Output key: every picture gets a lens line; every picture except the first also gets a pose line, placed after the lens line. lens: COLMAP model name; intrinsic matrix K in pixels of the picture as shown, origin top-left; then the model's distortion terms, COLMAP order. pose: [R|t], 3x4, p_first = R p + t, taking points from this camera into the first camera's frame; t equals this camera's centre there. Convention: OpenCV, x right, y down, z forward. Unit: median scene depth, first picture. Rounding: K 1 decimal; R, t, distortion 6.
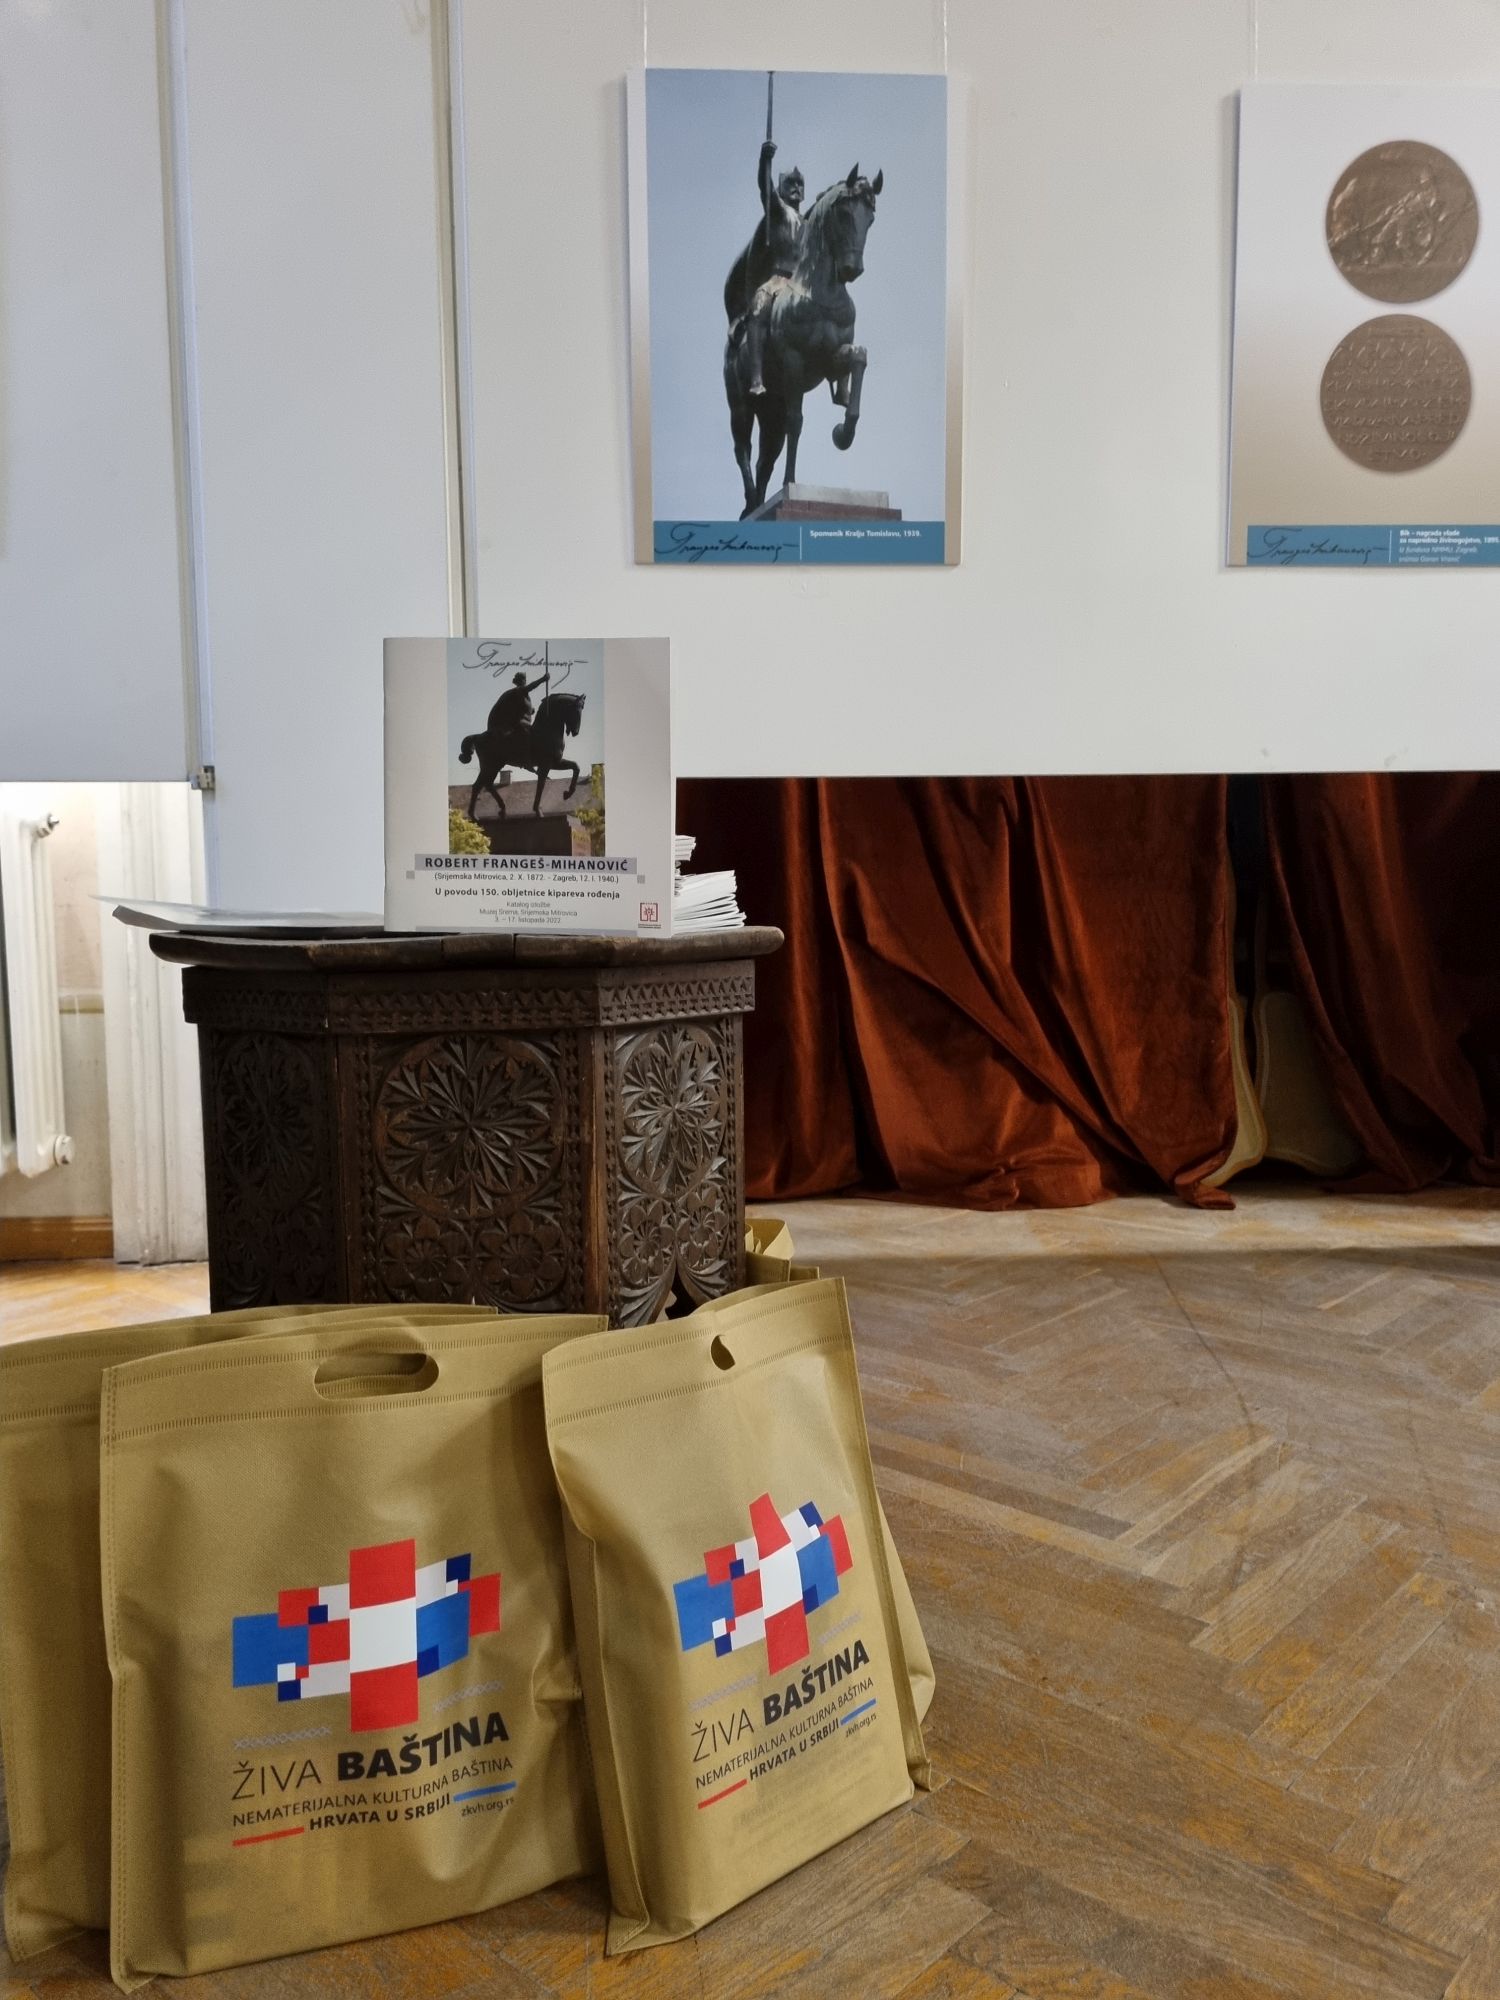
lens RADIAL K [[1493.9, 0, 759.3], [0, 1493.9, 1010.0], [0, 0, 1]] dist [0.054725, -0.045688]
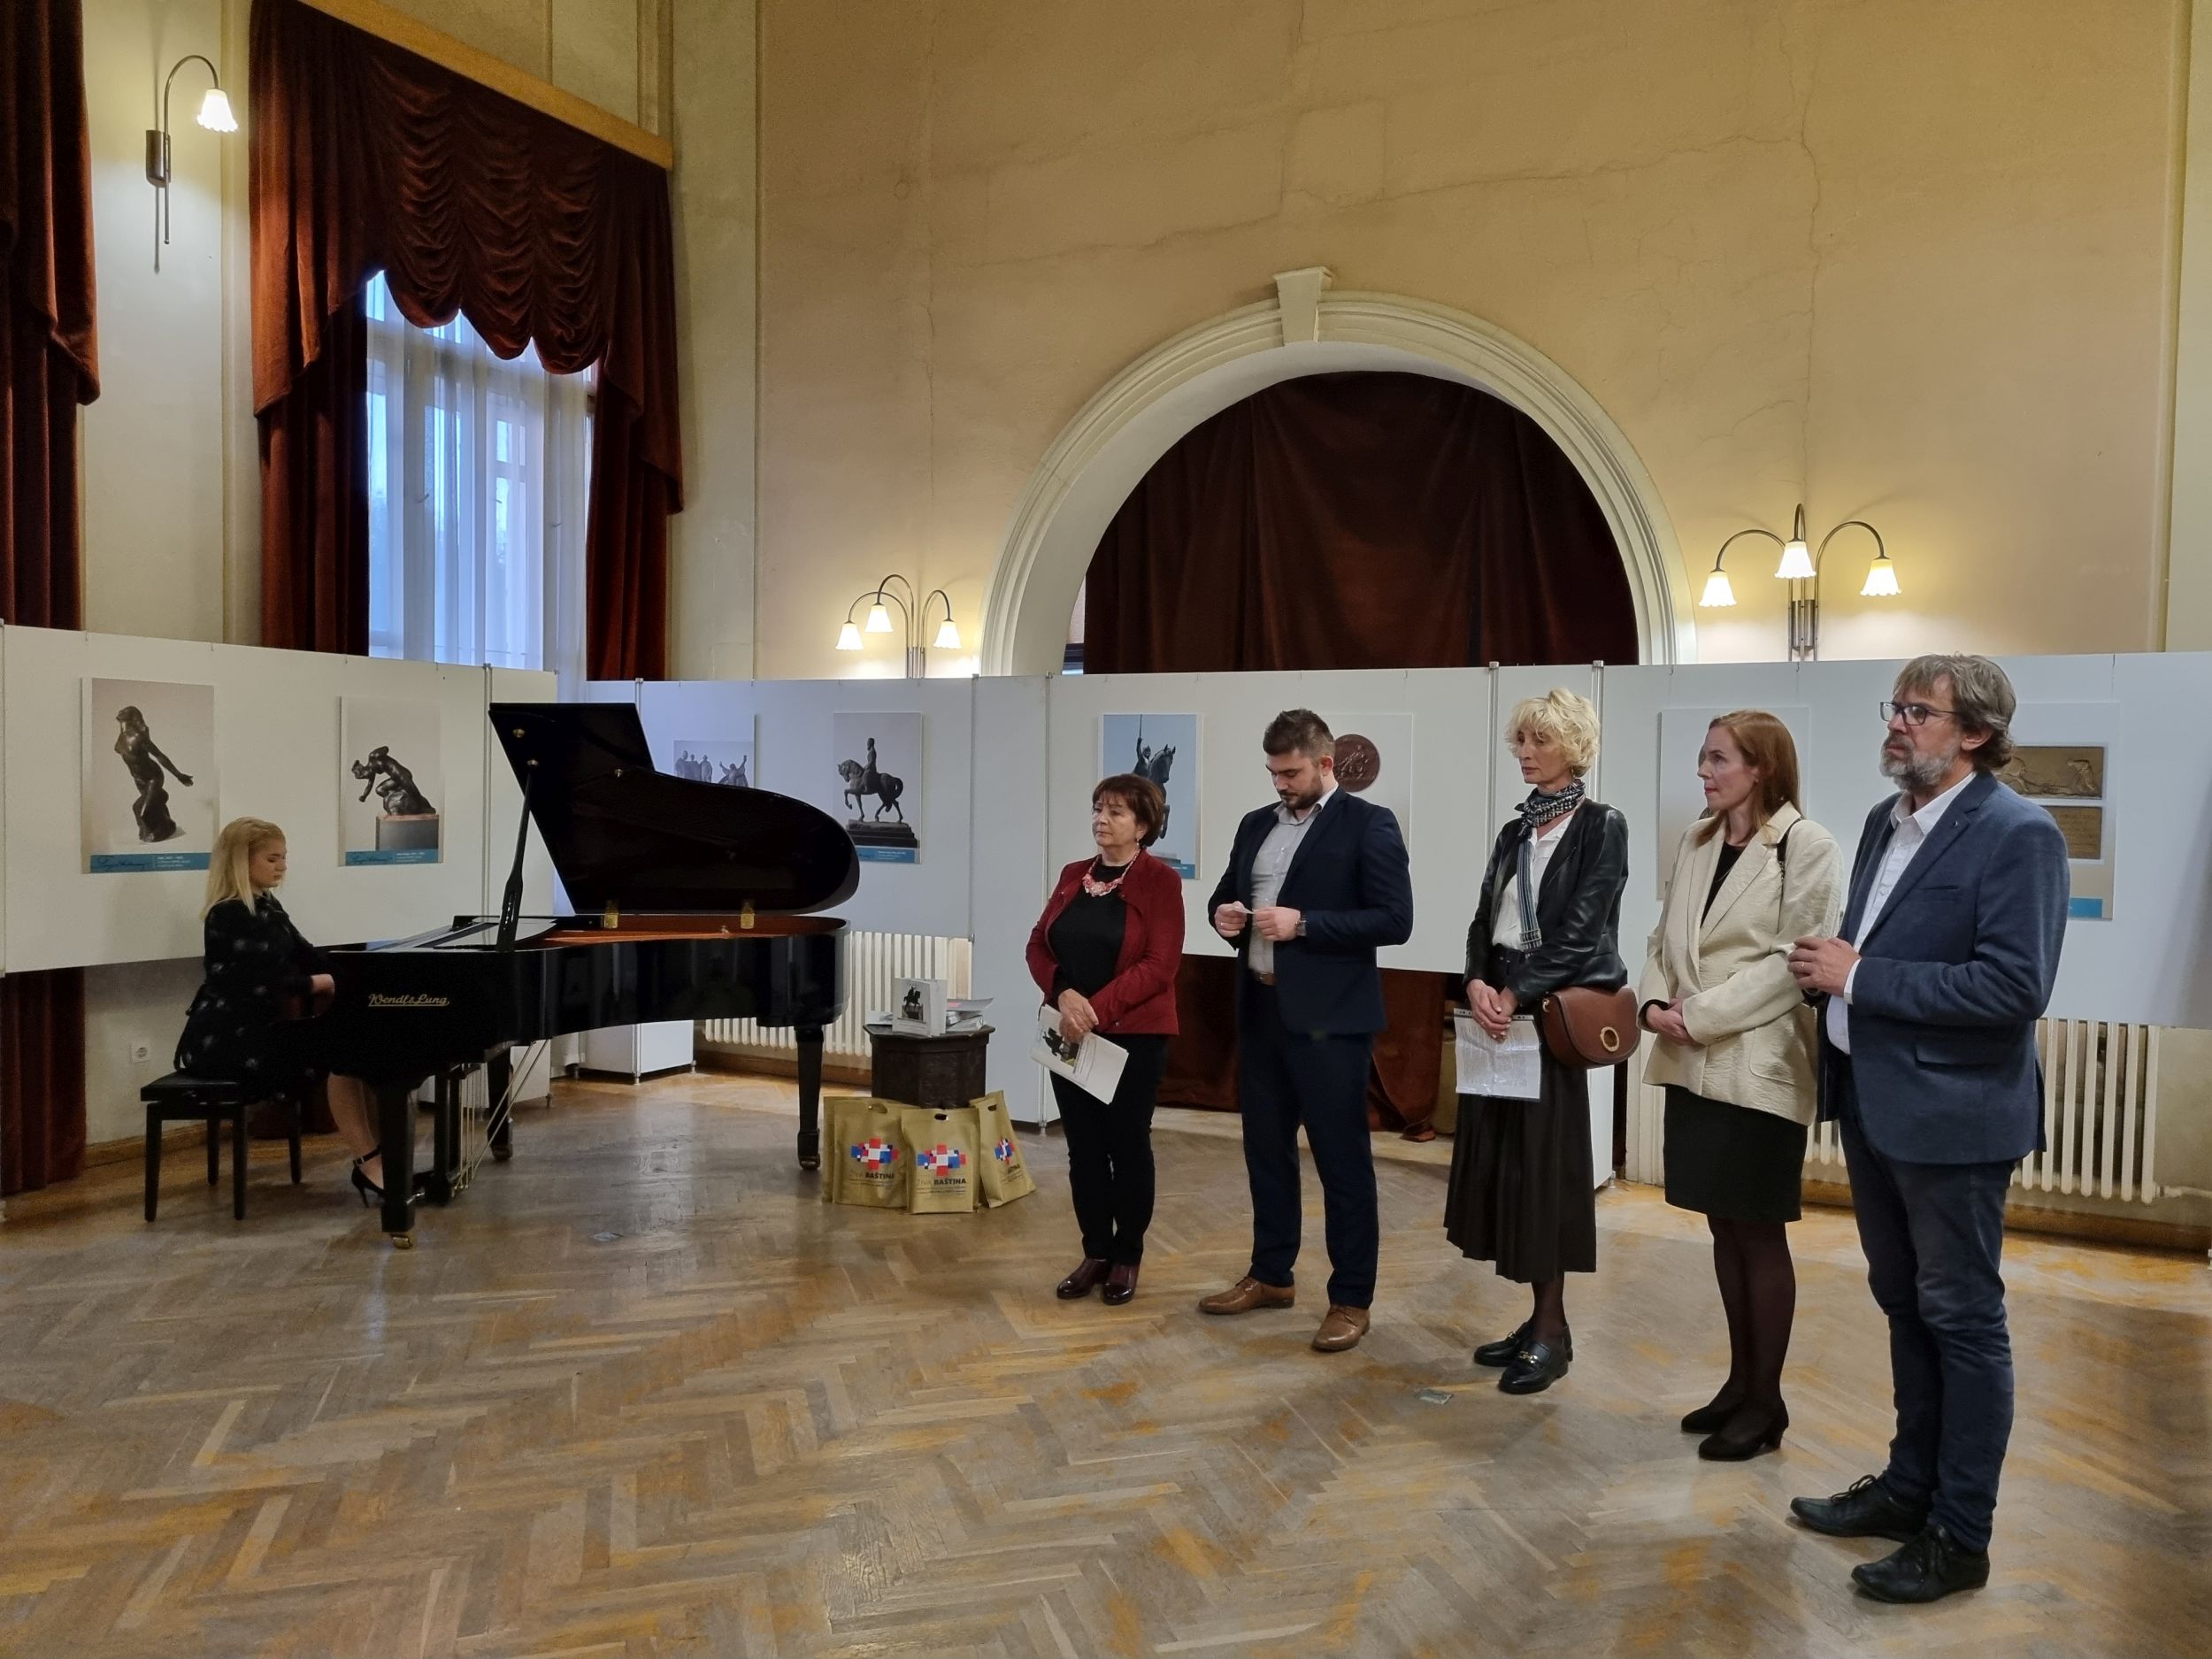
lens RADIAL K [[1754.8, 0, 1176.1], [0, 1754.8, 832.3], [0, 0, 1]] dist [0.061334, -0.059284]
pose [[0.862285, 0.043182, -0.504578, 3.926128], [-0.063137, 0.997751, -0.022509, -0.708256], [0.502471, 0.051267, 0.863073, -4.127077]]
